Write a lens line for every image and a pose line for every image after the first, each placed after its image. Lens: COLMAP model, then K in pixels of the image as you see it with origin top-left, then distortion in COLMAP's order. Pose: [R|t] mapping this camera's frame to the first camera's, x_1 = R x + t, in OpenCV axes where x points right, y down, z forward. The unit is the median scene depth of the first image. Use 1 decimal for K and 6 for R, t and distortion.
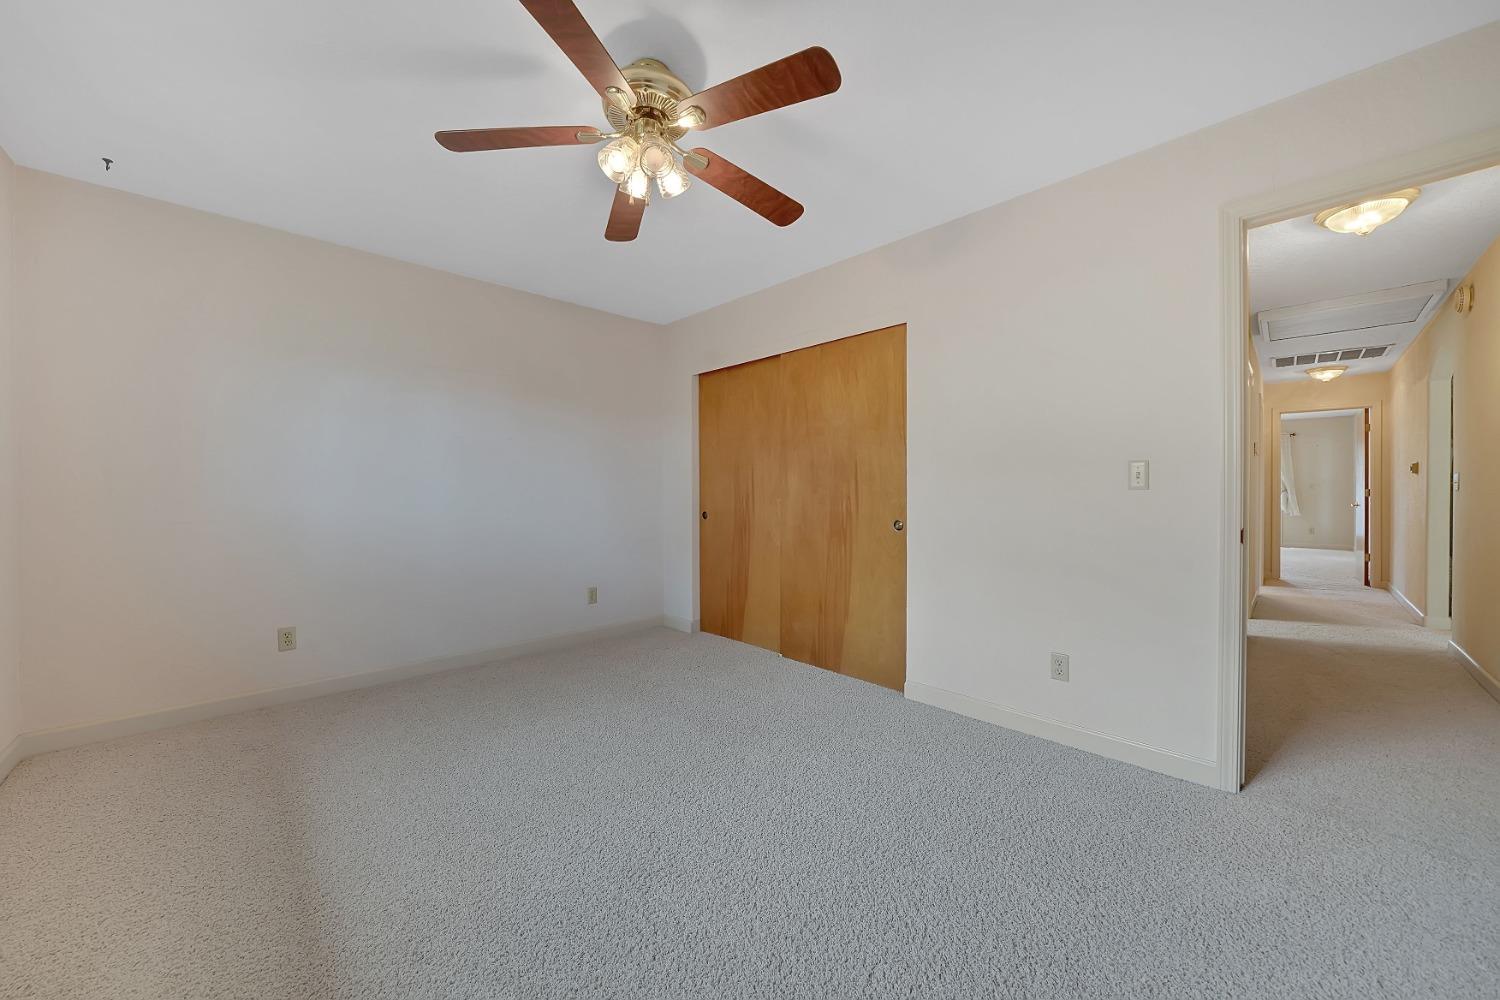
lens RADIAL K [[530.0, 0, 751.5], [0, 530.0, 495.0], [0, 0, 1]] dist [-0.026030, 0.005209]
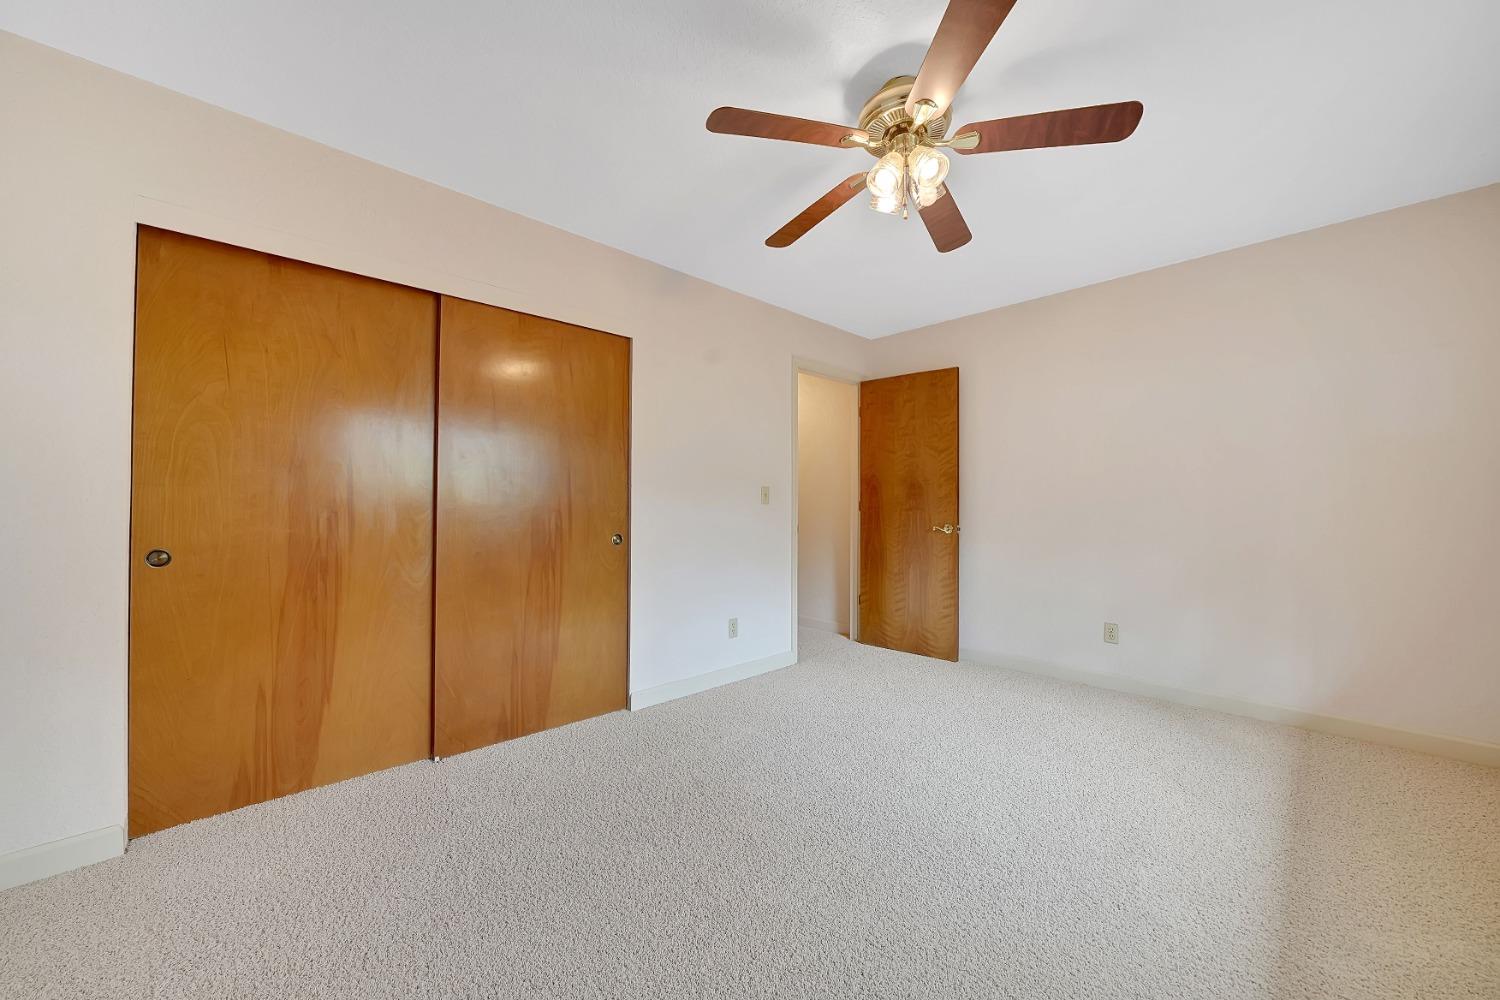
lens RADIAL K [[530.0, 0, 751.5], [0, 530.0, 495.0], [0, 0, 1]] dist [-0.026030, 0.005209]
pose [[0.064212, 0.013399, 0.997846, -0.615031], [0.001746, 0.999907, -0.013539, -0.011247], [-0.997935, 0.002612, 0.064182, 0.624132]]
